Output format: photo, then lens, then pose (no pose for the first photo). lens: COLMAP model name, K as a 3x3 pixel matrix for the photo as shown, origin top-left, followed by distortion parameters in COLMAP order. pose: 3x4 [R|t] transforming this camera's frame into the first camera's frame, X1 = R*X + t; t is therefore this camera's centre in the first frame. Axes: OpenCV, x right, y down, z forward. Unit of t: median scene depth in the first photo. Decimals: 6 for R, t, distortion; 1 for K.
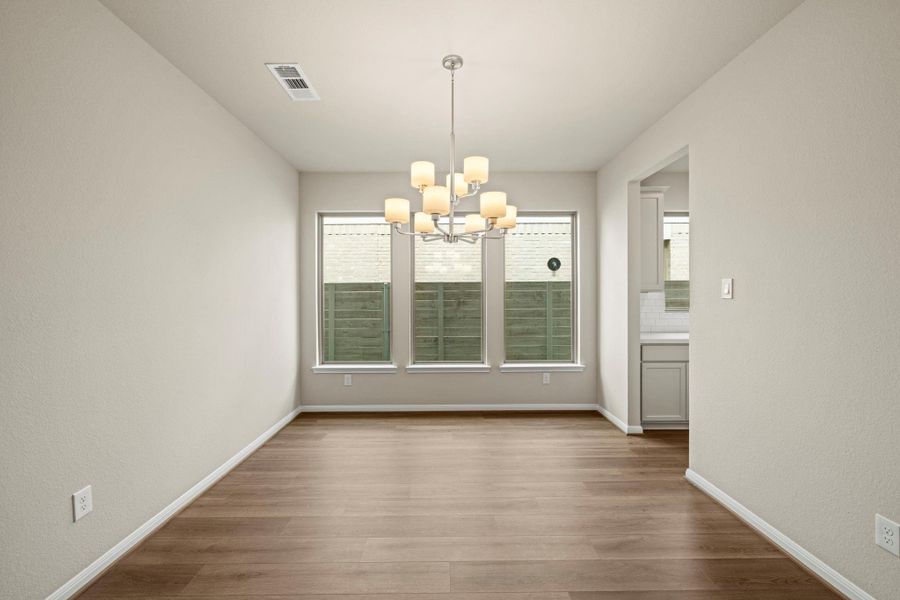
lens RADIAL K [[362.1, 0, 445.3], [0, 362.1, 296.9], [0, 0, 1]] dist [-0.001569, 0.000264]
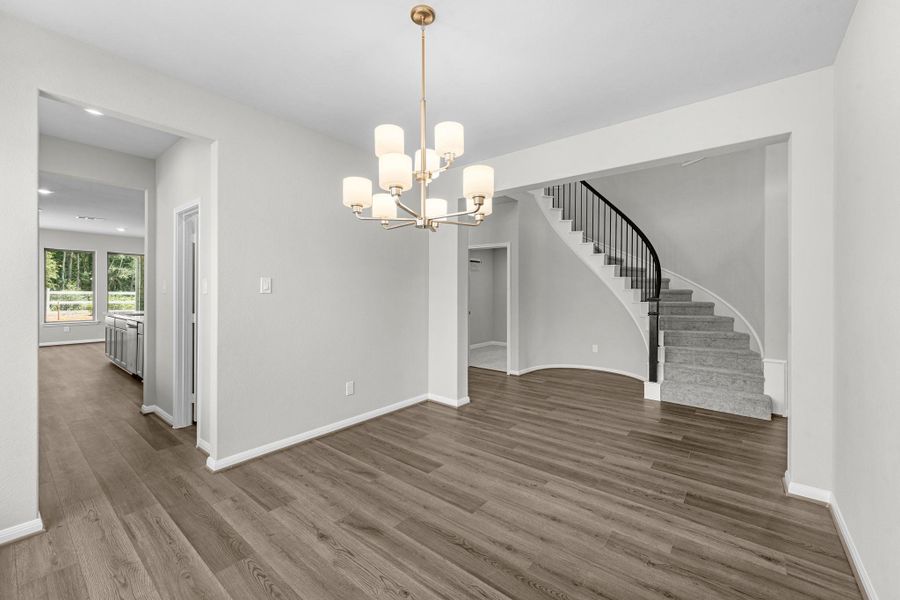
lens RADIAL K [[365.9, 0, 448.4], [0, 365.9, 295.3], [0, 0, 1]] dist [0.005378, -0.000148]
pose [[-0.773258, -0.006184, 0.634061, -0.344458], [-0.001420, 0.999967, 0.008021, 0.000613], [-0.634090, 0.005302, -0.773241, 0.992019]]
